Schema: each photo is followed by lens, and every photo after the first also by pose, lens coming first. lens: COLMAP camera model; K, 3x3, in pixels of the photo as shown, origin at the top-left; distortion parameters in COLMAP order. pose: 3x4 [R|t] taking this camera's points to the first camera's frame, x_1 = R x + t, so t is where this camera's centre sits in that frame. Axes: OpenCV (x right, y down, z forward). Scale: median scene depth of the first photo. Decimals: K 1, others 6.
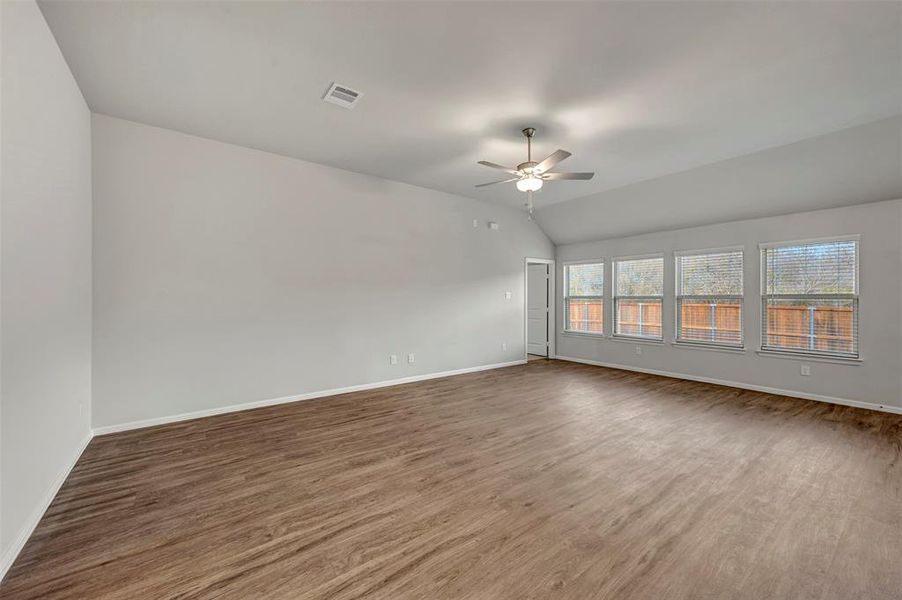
lens RADIAL K [[353.7, 0, 456.0], [0, 353.7, 297.8], [0, 0, 1]] dist [0.017164, 0.000022]
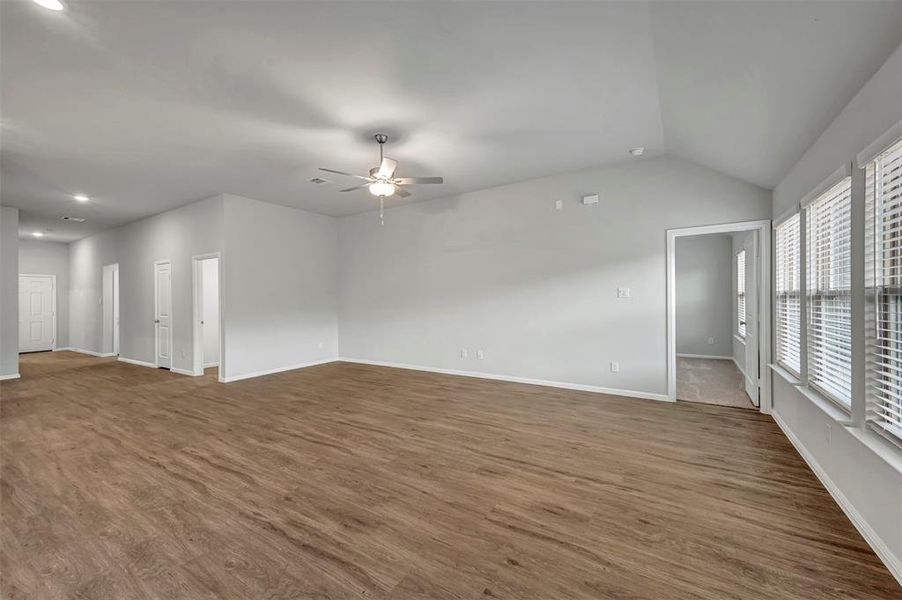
lens RADIAL K [[358.7, 0, 458.9], [0, 358.7, 297.6], [0, 0, 1]] dist [0.019509, -0.000264]
pose [[0.348376, -0.004764, -0.937343, 1.179062], [0.014212, 0.999899, 0.000200, -0.002611], [0.937247, -0.013391, 0.348408, 0.788299]]
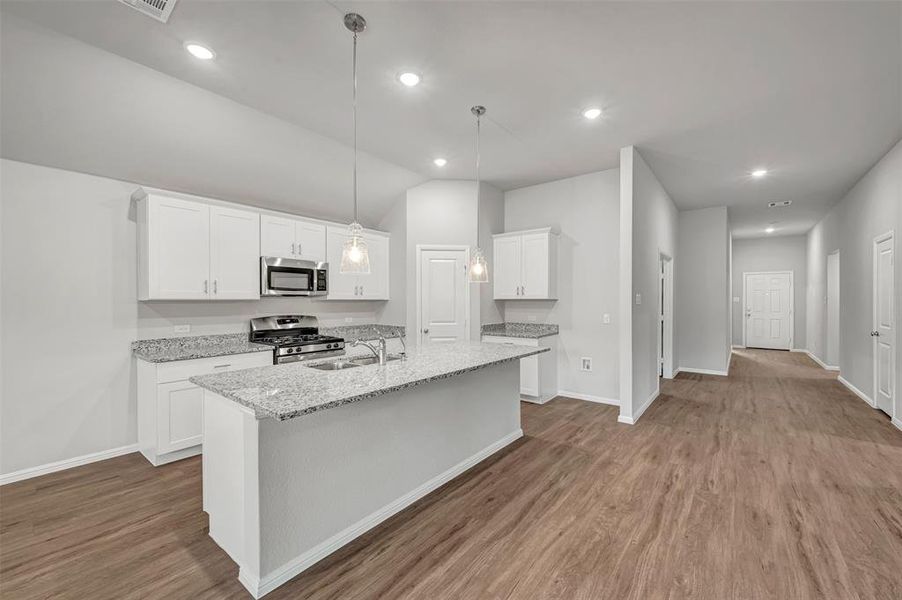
lens RADIAL K [[357.9, 0, 463.5], [0, 357.9, 299.6], [0, 0, 1]] dist [-0.000189, -0.000131]
pose [[-0.967225, 0.001753, -0.253914, 0.480034], [0.001823, 0.999998, -0.000041, -0.015003], [0.253913, -0.000503, -0.967227, 0.760152]]
